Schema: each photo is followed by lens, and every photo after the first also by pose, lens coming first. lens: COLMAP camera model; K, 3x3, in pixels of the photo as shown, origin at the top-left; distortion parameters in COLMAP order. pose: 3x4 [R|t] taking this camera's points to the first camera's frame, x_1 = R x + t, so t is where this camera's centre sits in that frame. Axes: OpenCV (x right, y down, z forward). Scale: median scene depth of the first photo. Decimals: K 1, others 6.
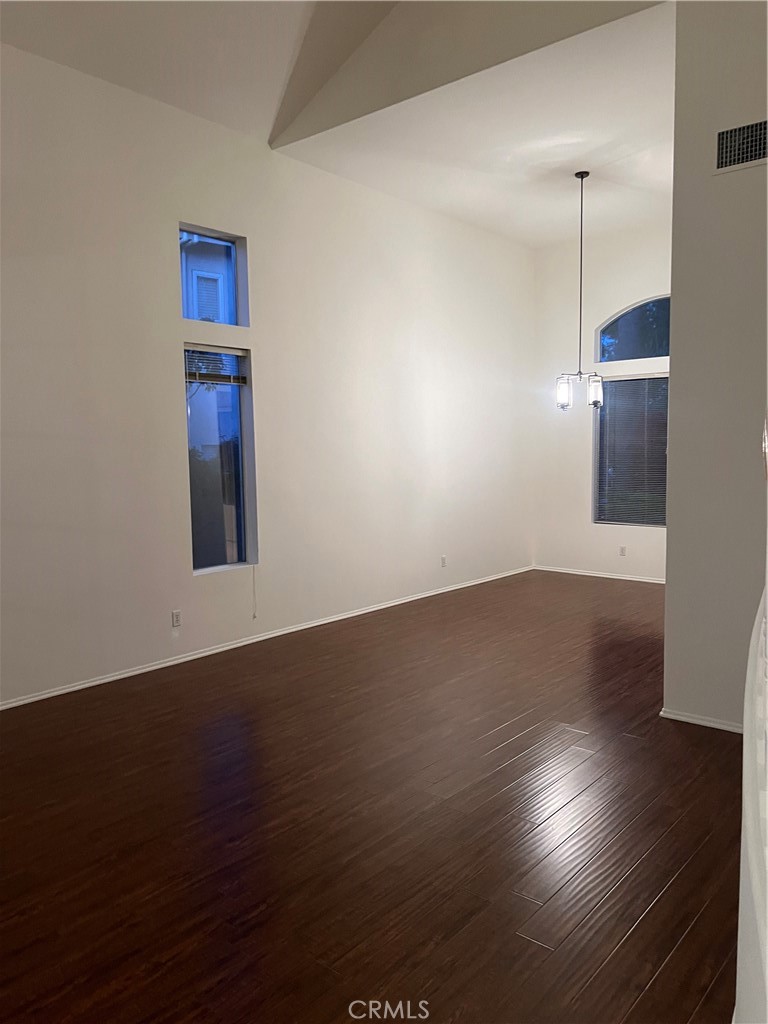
lens RADIAL K [[770.5, 0, 382.1], [0, 770.5, 514.6], [0, 0, 1]] dist [0.057703, -0.070369]
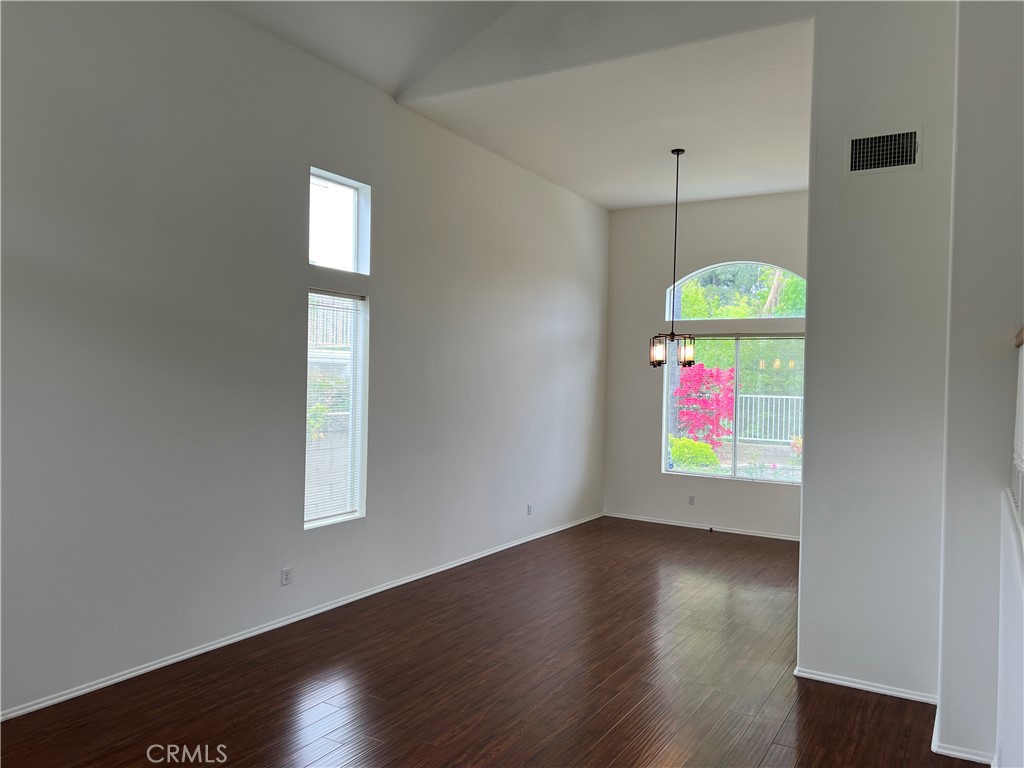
lens RADIAL K [[770.5, 0, 511.3], [0, 770.5, 383.2], [0, 0, 1]] dist [0.057703, -0.070369]
pose [[0.985385, 0.034986, 0.166708, -0.174051], [-0.021738, 0.996506, -0.080638, -0.032320], [-0.168947, 0.075835, 0.982703, 0.009713]]
